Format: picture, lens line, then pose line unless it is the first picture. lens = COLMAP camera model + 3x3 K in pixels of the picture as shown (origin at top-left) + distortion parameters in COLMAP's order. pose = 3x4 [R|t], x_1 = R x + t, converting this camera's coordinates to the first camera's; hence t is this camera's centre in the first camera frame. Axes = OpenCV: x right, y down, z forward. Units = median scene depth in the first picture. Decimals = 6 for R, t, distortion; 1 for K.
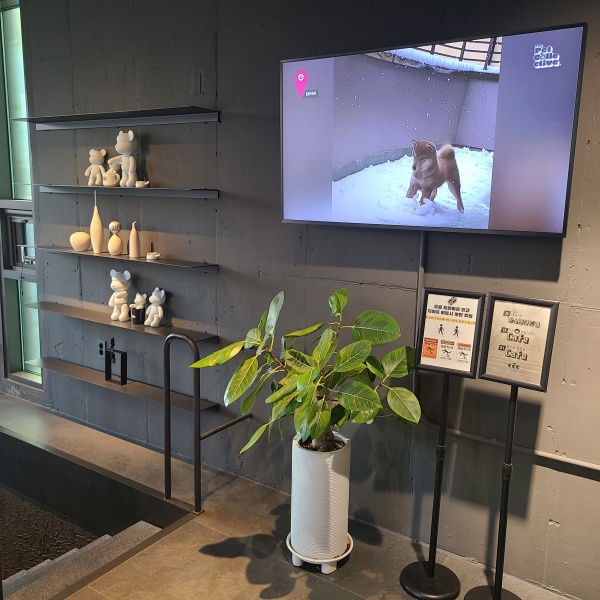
lens RADIAL K [[598.0, 0, 297.6], [0, 598.0, 302.4], [0, 0, 1]] dist [0.023682, 0.000000]
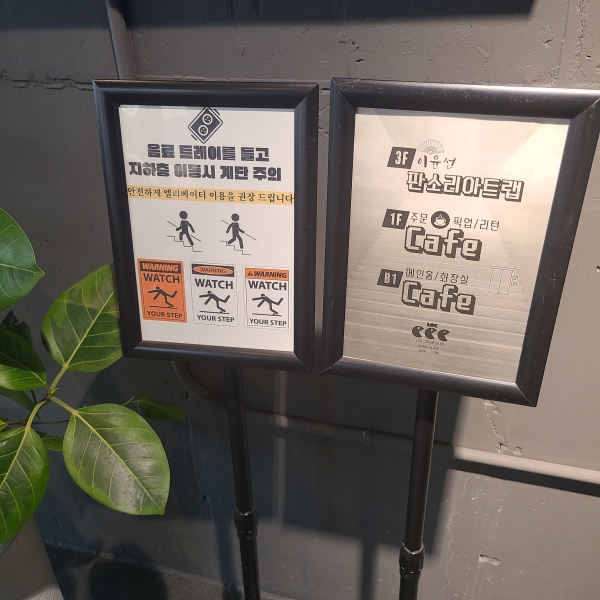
lens RADIAL K [[598.0, 0, 302.6], [0, 598.0, 302.1], [0, 0, 1]] dist [0.023682, 0.000000]
pose [[0.948536, -0.200059, 0.245472, 0.218344], [0.104251, 0.929233, 0.354482, -0.019962], [-0.299018, -0.310648, 0.902267, 0.717799]]
